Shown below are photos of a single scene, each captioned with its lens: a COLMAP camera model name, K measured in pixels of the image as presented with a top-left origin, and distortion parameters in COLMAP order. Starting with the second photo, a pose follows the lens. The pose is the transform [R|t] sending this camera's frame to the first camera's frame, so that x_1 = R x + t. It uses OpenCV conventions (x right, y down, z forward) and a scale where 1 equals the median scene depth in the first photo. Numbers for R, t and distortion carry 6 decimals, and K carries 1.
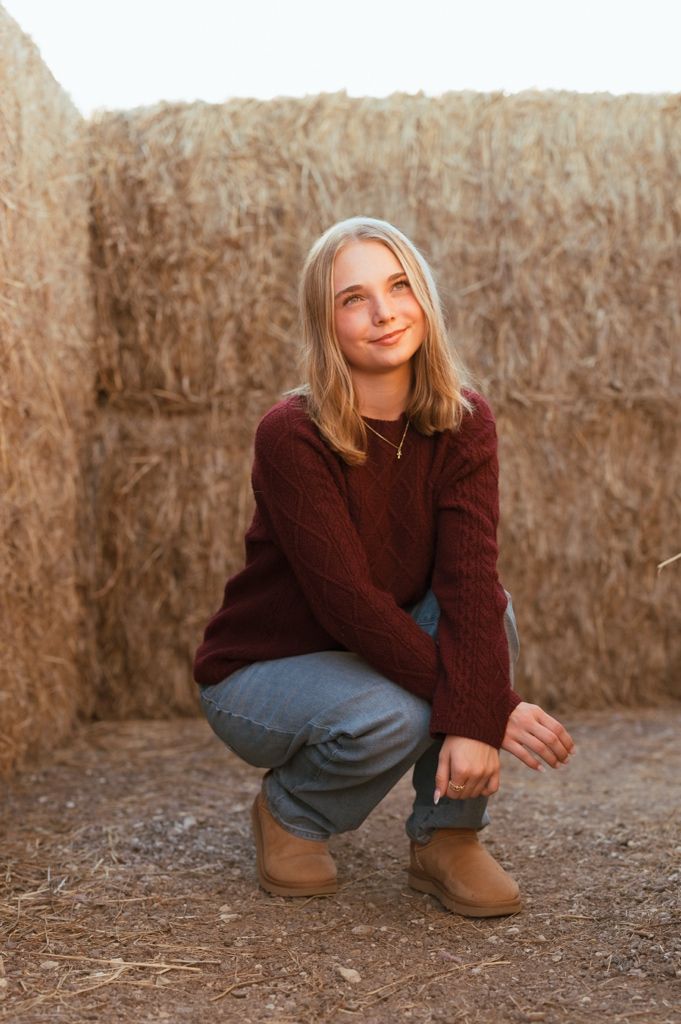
lens RADIAL K [[1617.3, 0, 388.0], [0, 1617.3, 548.6], [0, 0, 1]] dist [-0.024957, 0.000000]
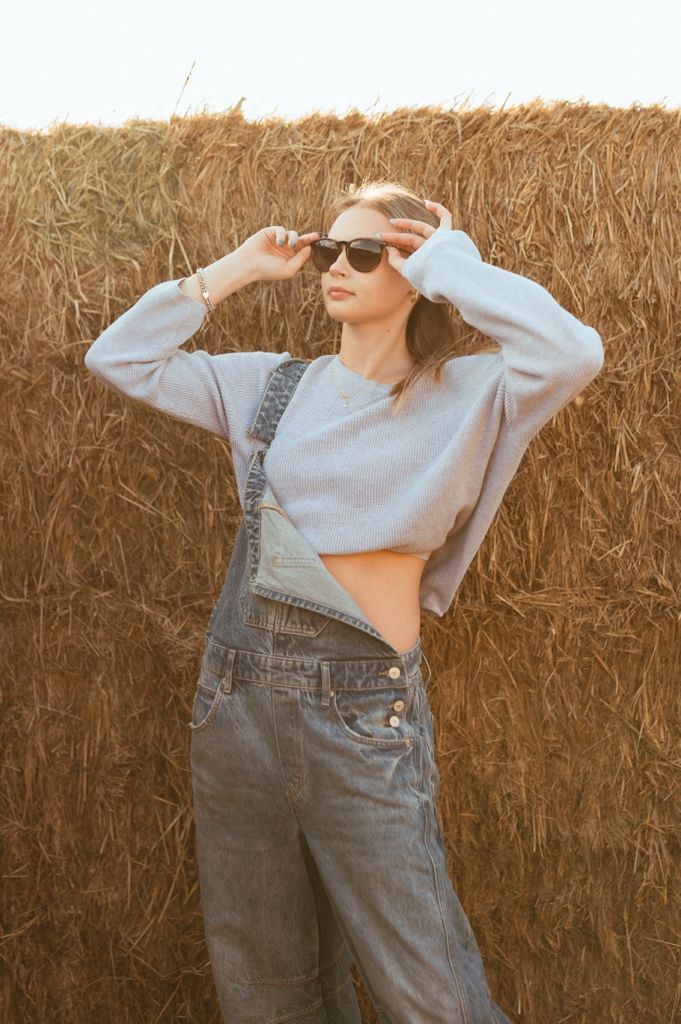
lens RADIAL K [[1445.8, 0, 357.2], [0, 1445.8, 453.0], [0, 0, 1]] dist [-0.000646, 0.000000]
pose [[0.997538, 0.002001, -0.070102, 0.061725], [0.004832, 0.995256, 0.097167, -0.208004], [0.069963, -0.097267, 0.992796, 0.429910]]
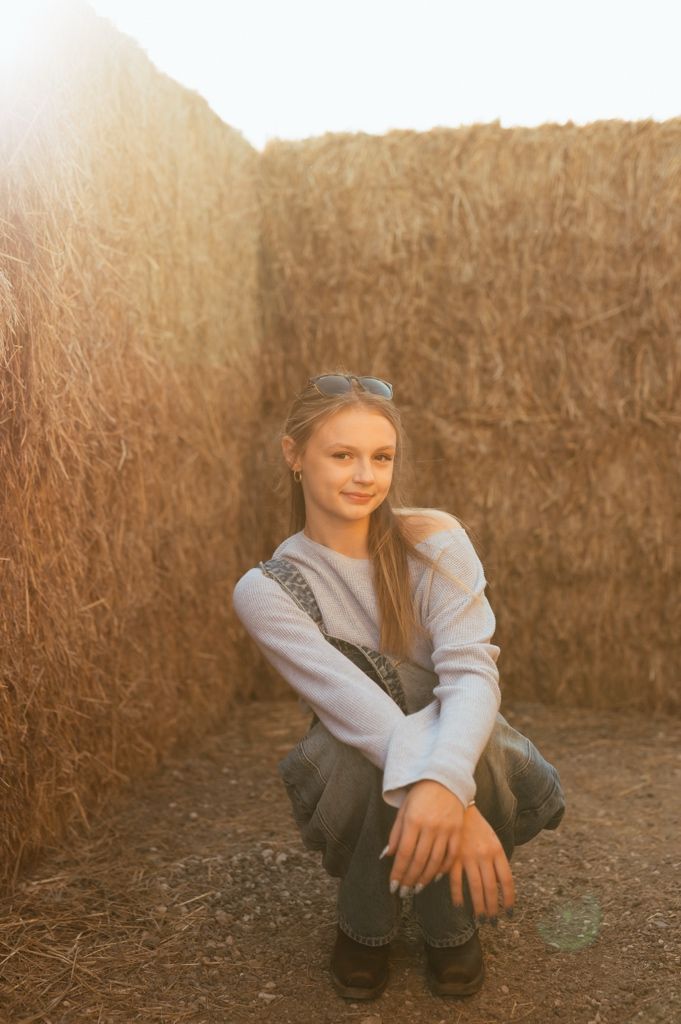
lens RADIAL K [[1445.8, 0, 345.4], [0, 1445.8, 527.5], [0, 0, 1]] dist [-0.000646, 0.000000]
pose [[0.982522, 0.038041, -0.182219, 0.058308], [-0.026972, 0.997659, 0.062843, -0.075910], [0.184183, -0.056830, 0.981248, 0.037107]]
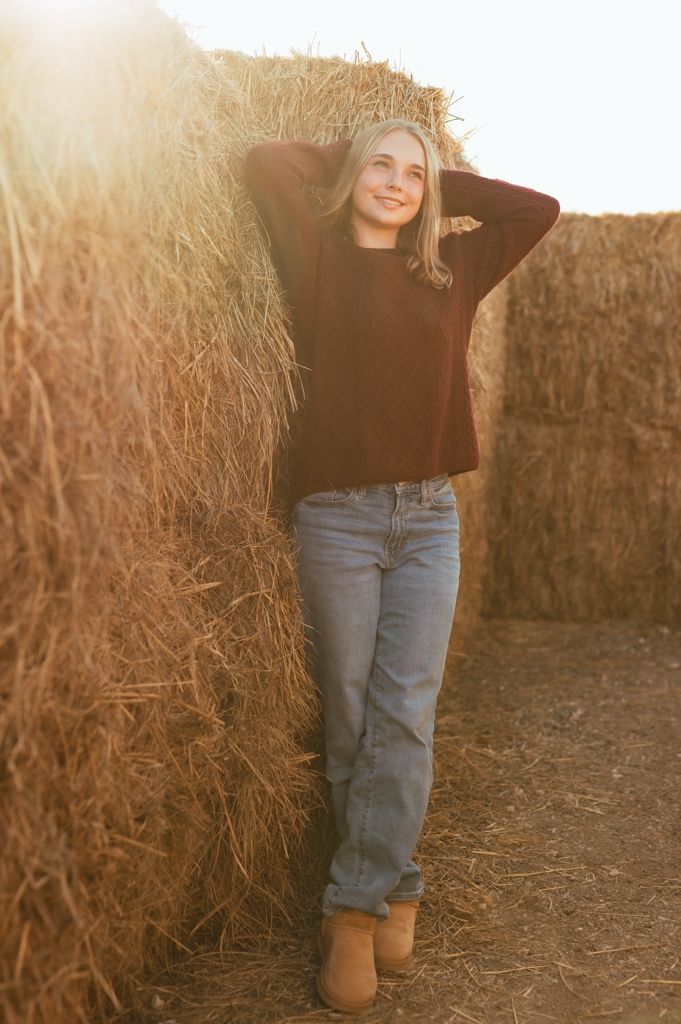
lens RADIAL K [[1445.8, 0, 324.3], [0, 1445.8, 521.8], [0, 0, 1]] dist [-0.000646, 0.000000]
pose [[0.975512, 0.076150, -0.206344, -0.054632], [-0.054631, 0.992643, 0.108053, -0.127269], [0.213054, -0.094135, 0.972495, -0.386155]]
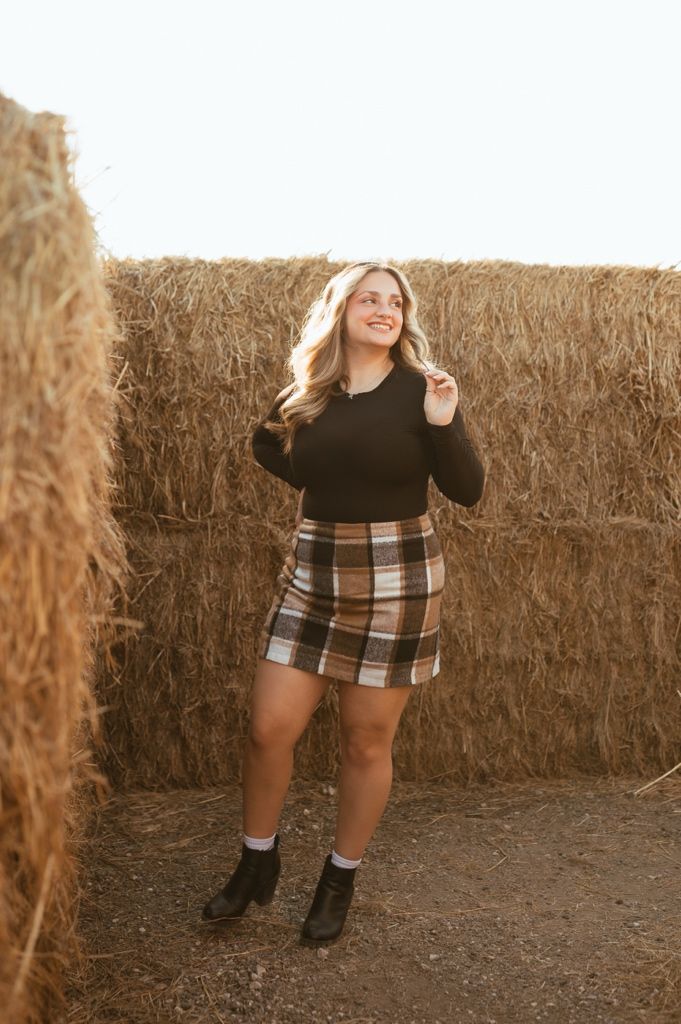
lens RADIAL K [[1554.1, 0, 352.4], [0, 1554.1, 503.5], [0, 0, 1]] dist [0.006146, 0.000000]
pose [[0.994610, 0.019848, 0.101769, -0.118448], [-0.026736, 0.997410, 0.066770, -0.182895], [-0.100180, -0.069131, 0.992565, -0.131604]]
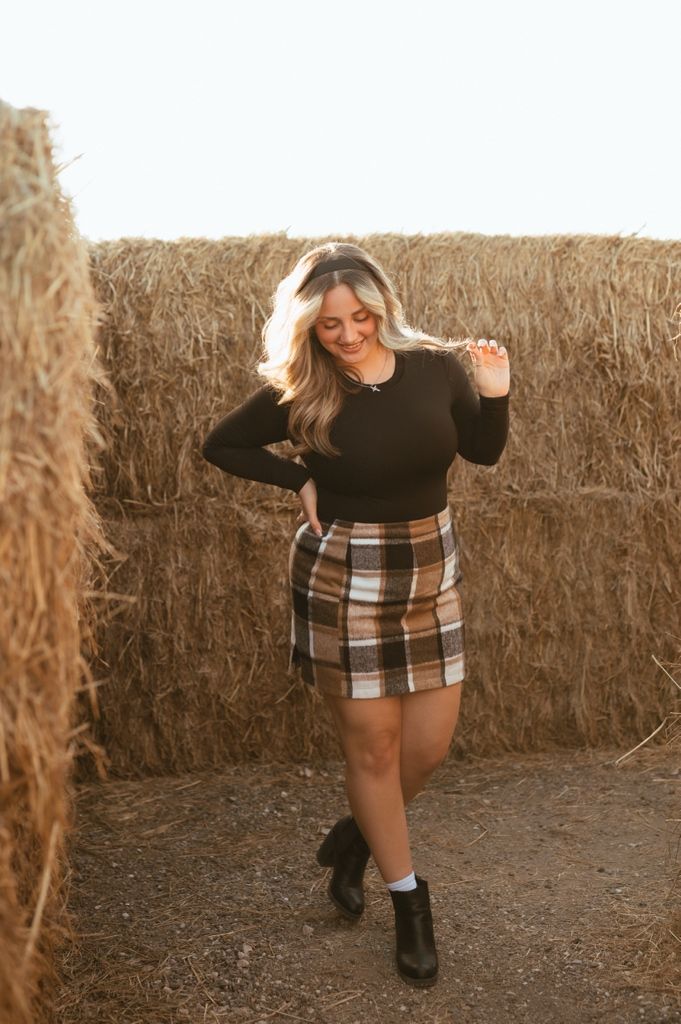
lens RADIAL K [[1620.7, 0, 353.8], [0, 1620.7, 491.0], [0, 0, 1]] dist [0.005122, 0.000000]
pose [[0.991687, -0.012341, 0.128080, -0.128786], [0.003404, 0.997557, 0.069768, -0.182280], [-0.128628, -0.068752, 0.989307, -0.167028]]
